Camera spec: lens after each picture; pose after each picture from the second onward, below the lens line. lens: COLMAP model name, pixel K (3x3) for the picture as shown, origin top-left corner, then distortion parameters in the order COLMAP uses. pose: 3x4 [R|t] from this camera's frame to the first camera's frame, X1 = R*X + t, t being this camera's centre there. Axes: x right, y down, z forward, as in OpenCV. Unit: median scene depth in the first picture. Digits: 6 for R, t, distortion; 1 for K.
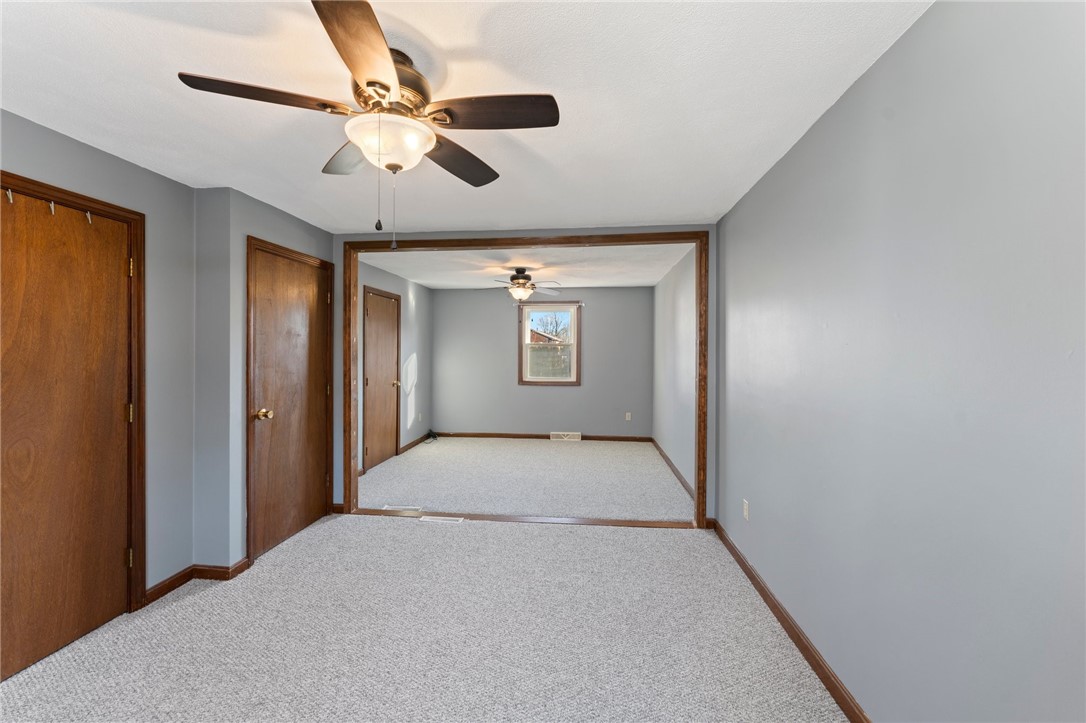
lens RADIAL K [[437.3, 0, 546.1], [0, 437.3, 349.5], [0, 0, 1]] dist [-0.000462, -0.000037]
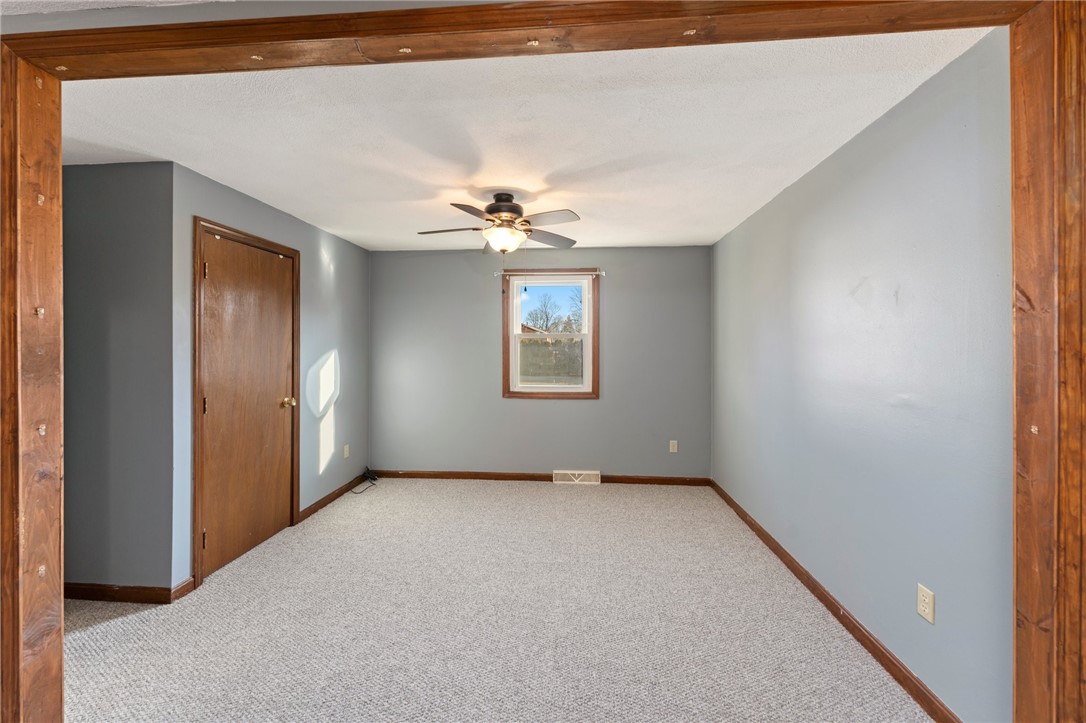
lens RADIAL K [[437.3, 0, 546.1], [0, 437.3, 349.5], [0, 0, 1]] dist [-0.000462, -0.000037]
pose [[0.999702, -0.002591, 0.024263, -0.016670], [0.002322, 0.999936, 0.011105, 0.002700], [-0.024290, -0.011045, 0.999644, 0.387252]]
